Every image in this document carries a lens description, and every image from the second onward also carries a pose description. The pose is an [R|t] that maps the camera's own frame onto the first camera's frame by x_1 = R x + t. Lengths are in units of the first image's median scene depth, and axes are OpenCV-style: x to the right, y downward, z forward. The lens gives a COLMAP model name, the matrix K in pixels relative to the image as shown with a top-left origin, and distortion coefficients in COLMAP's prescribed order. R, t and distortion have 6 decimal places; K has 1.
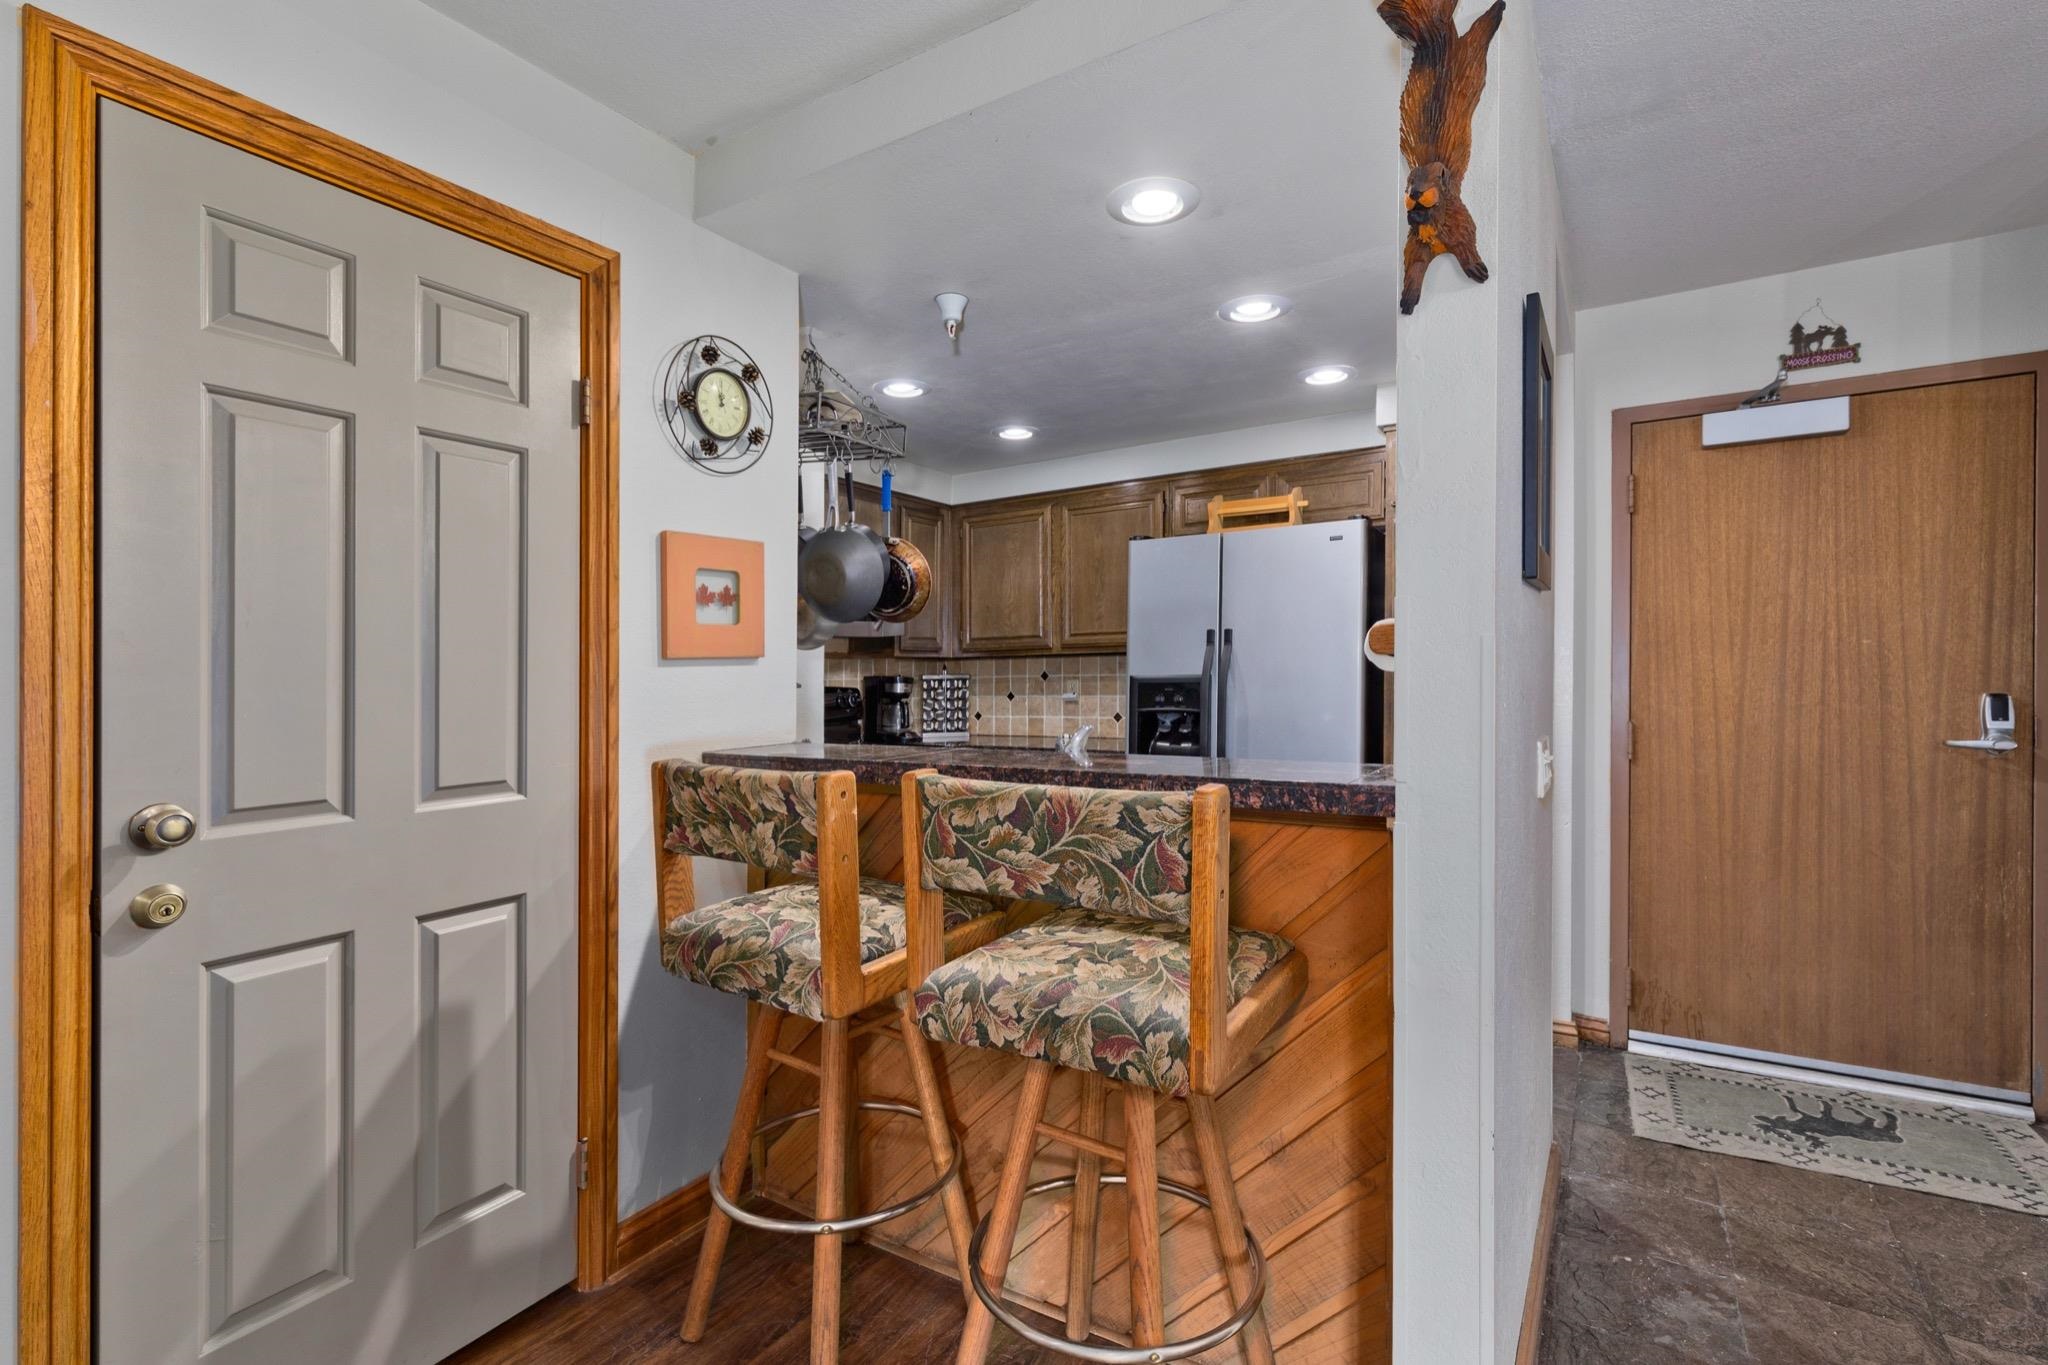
lens RADIAL K [[932.2, 0, 1024.3], [0, 932.2, 641.9], [0, 0, 1]] dist [0.001327, -0.000281]
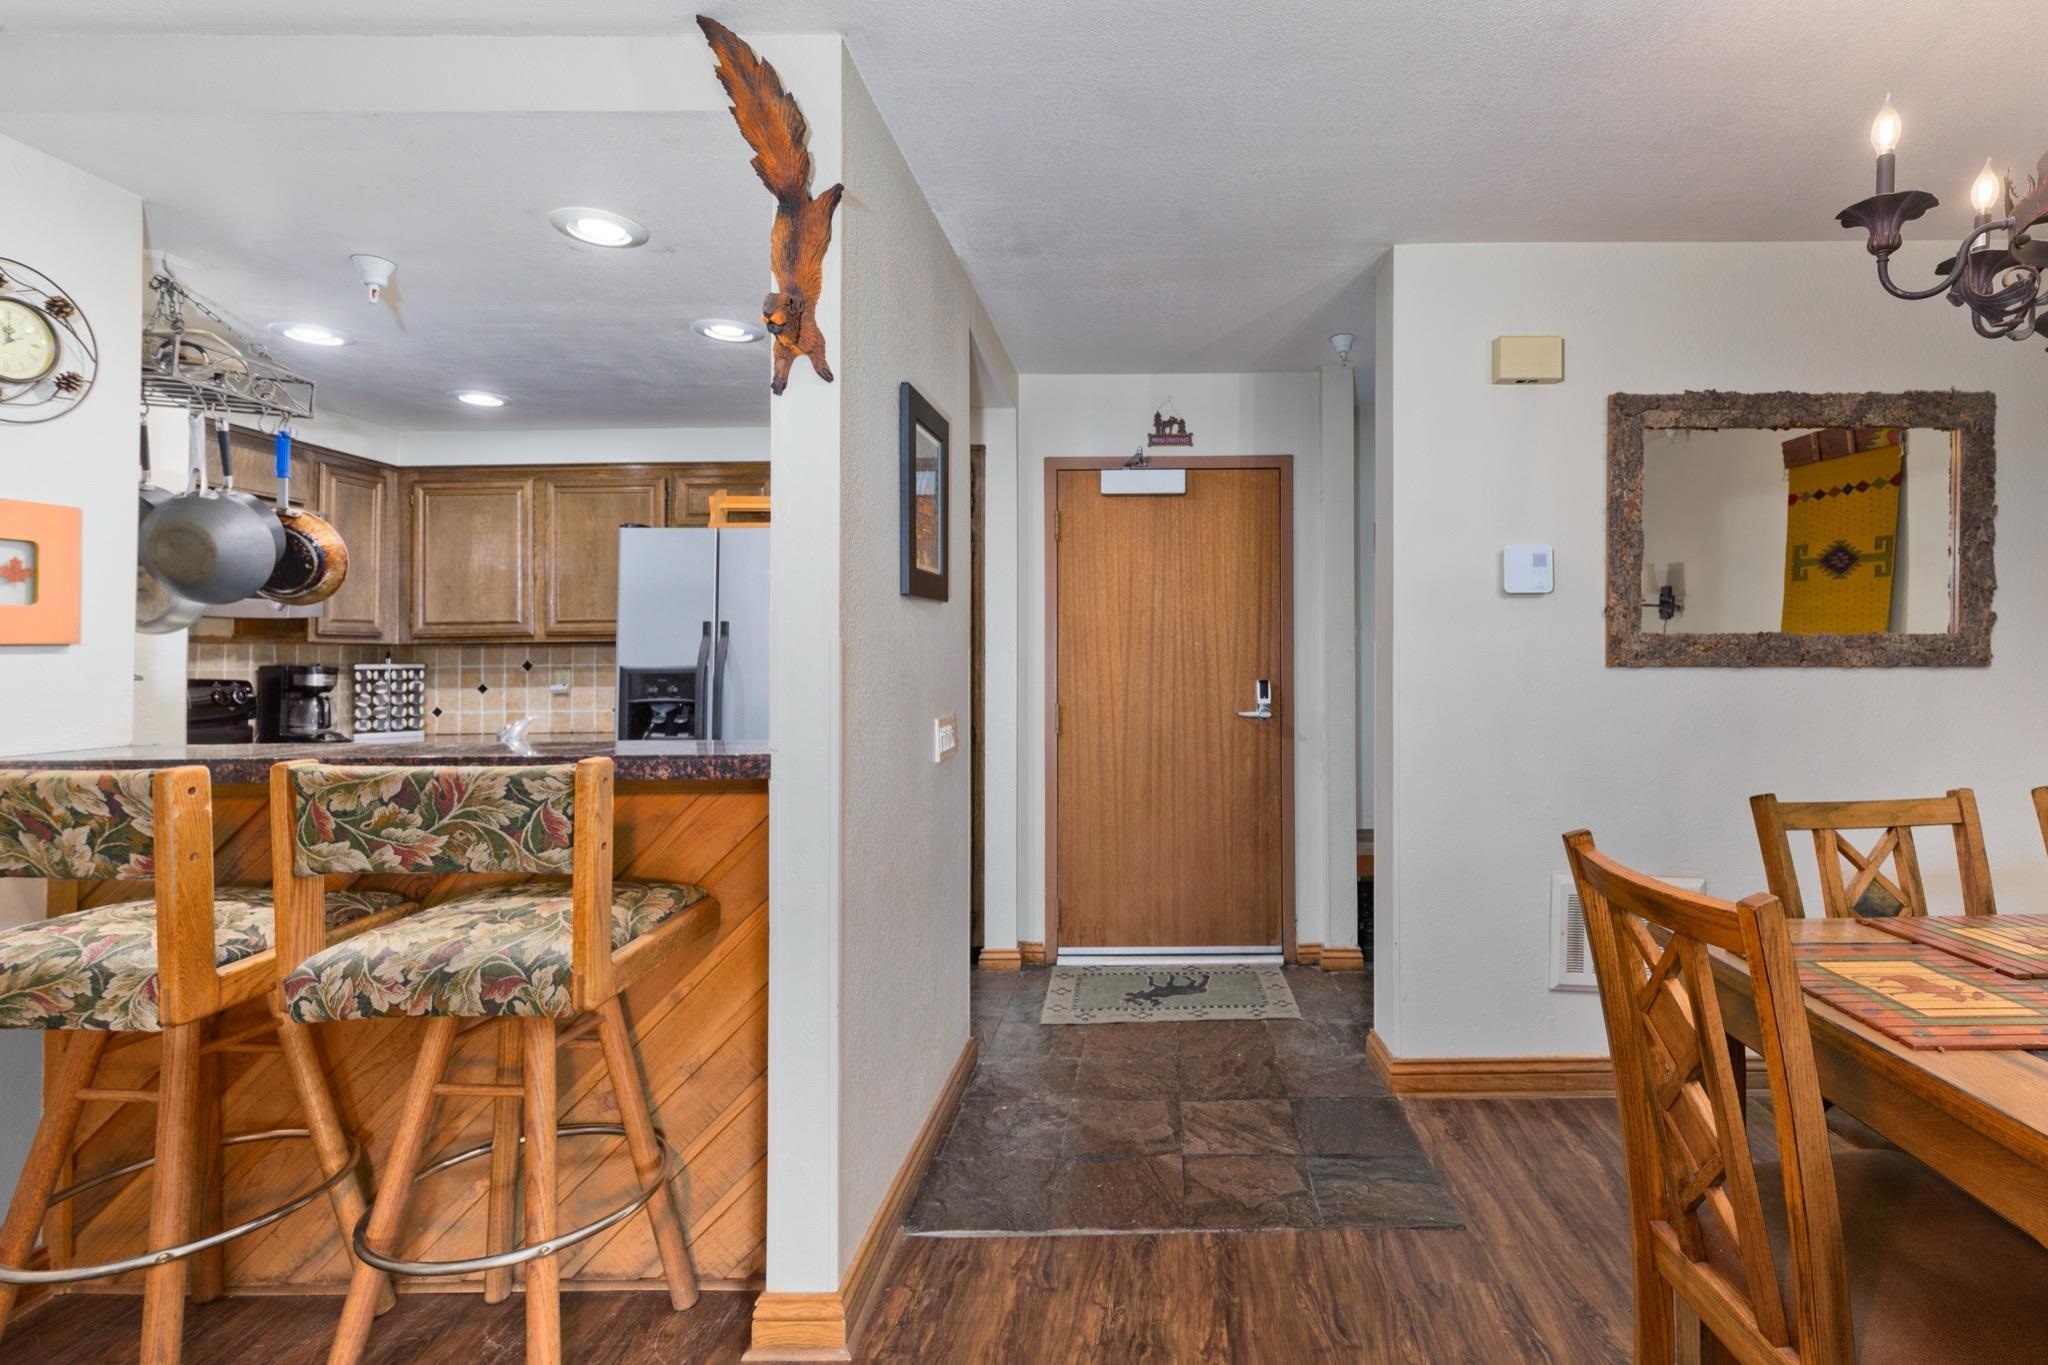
lens RADIAL K [[973.3, 0, 1150.2], [0, 973.3, 643.2], [0, 0, 1]] dist [-0.000706, 0.000595]
pose [[0.848399, 0.014982, 0.529145, 0.065150], [-0.022256, 0.999725, 0.007377, -0.010889], [-0.528889, -0.018035, 0.848500, -0.219316]]
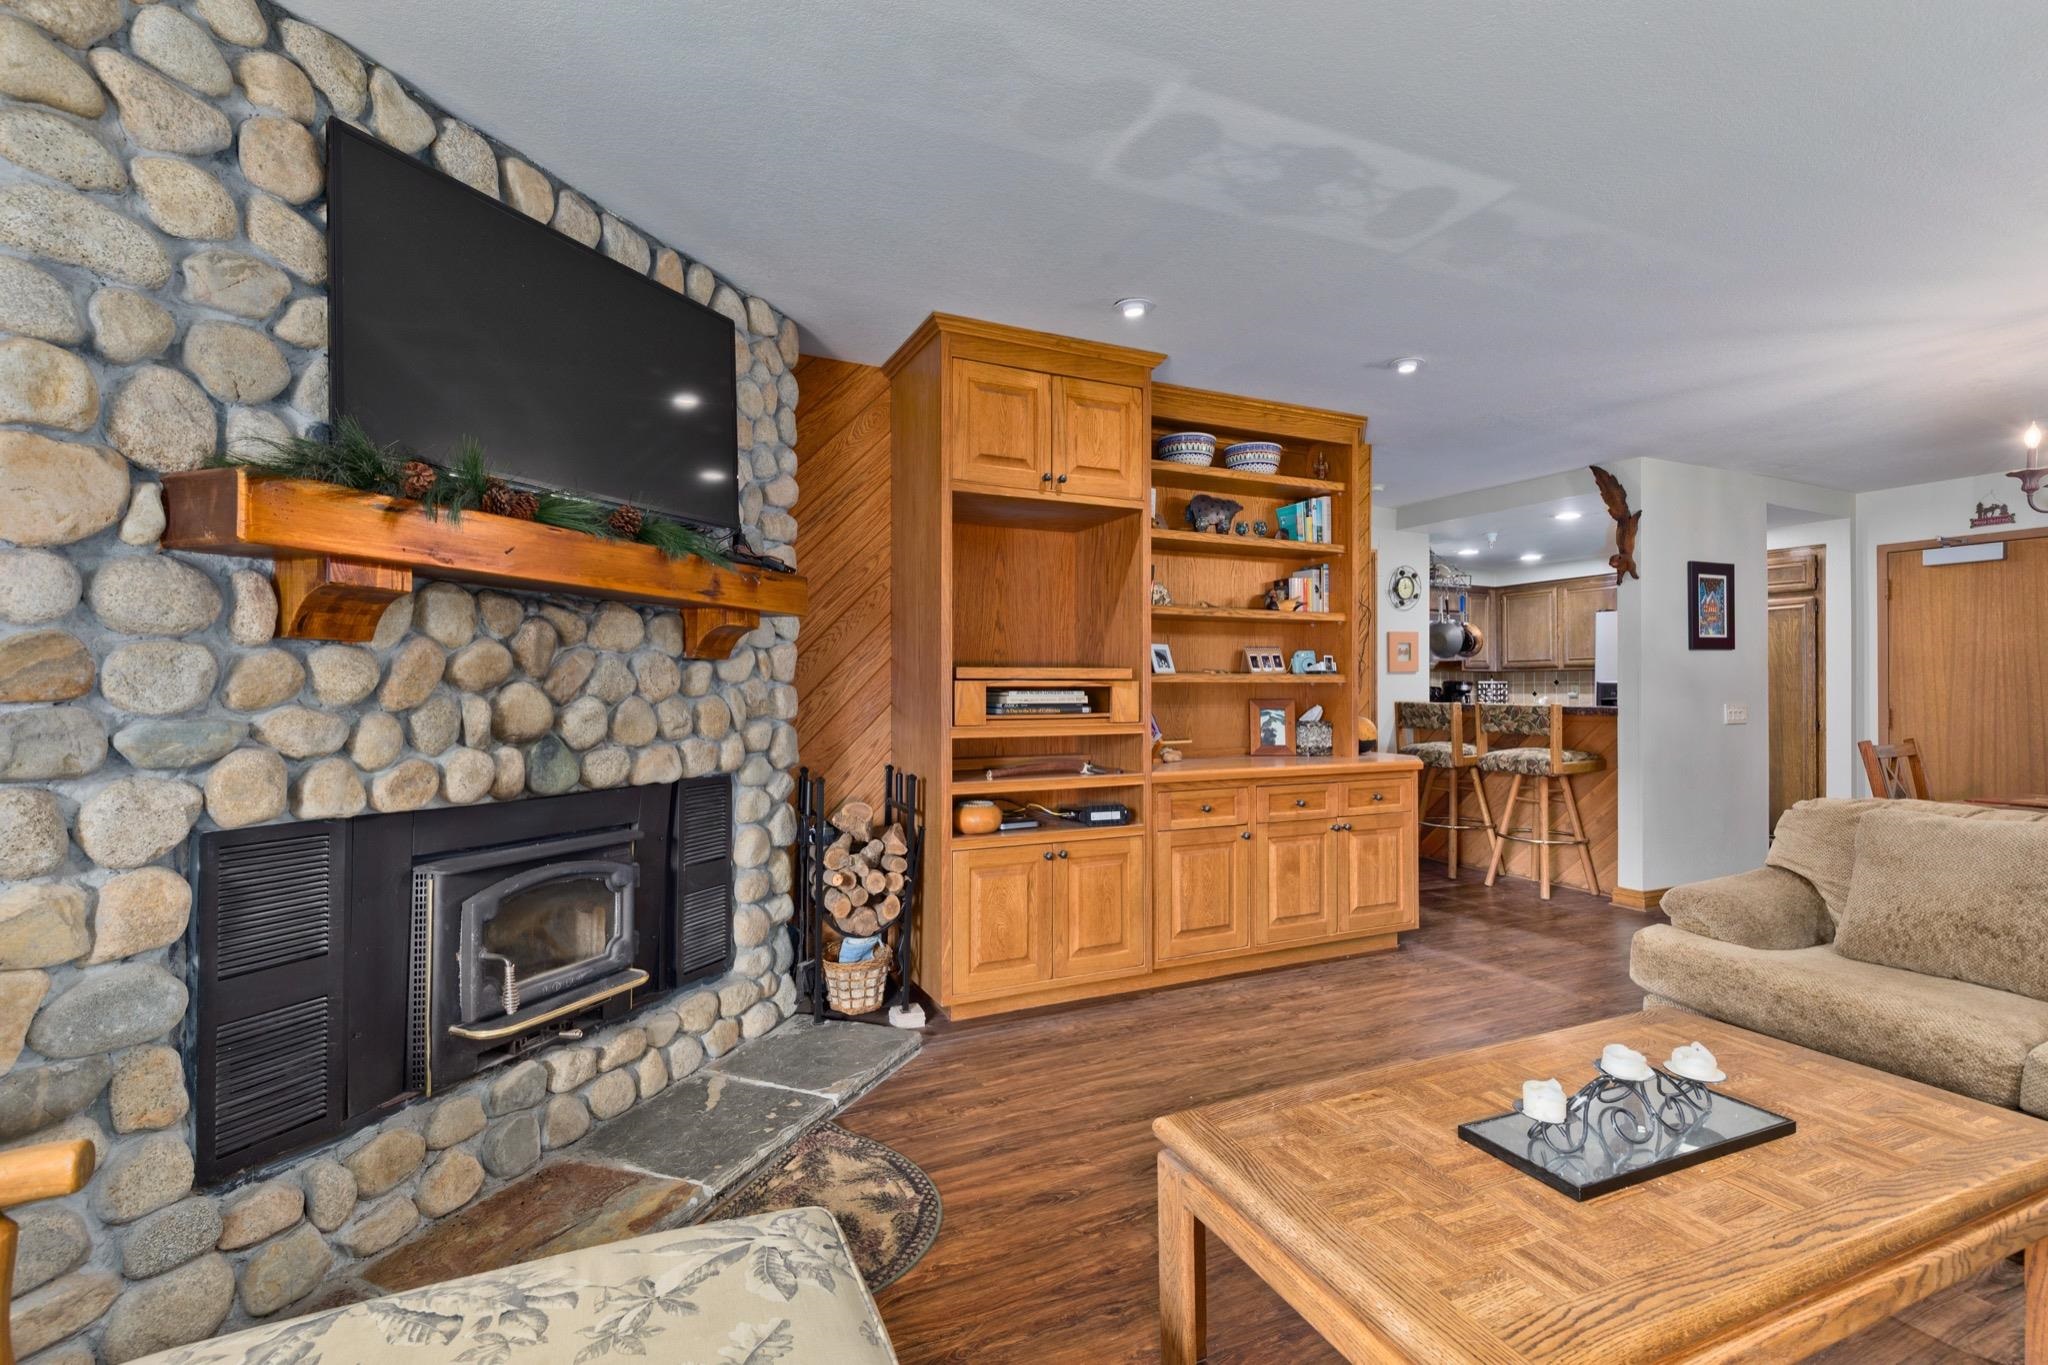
lens RADIAL K [[918.0, 0, 1025.4], [0, 918.0, 679.5], [0, 0, 1]] dist [0.005625, 0.000079]
pose [[0.847192, 0.008724, -0.531216, 0.176886], [0.006481, 0.999621, 0.026752, -0.039516], [0.531248, -0.026107, 0.846814, -1.822749]]
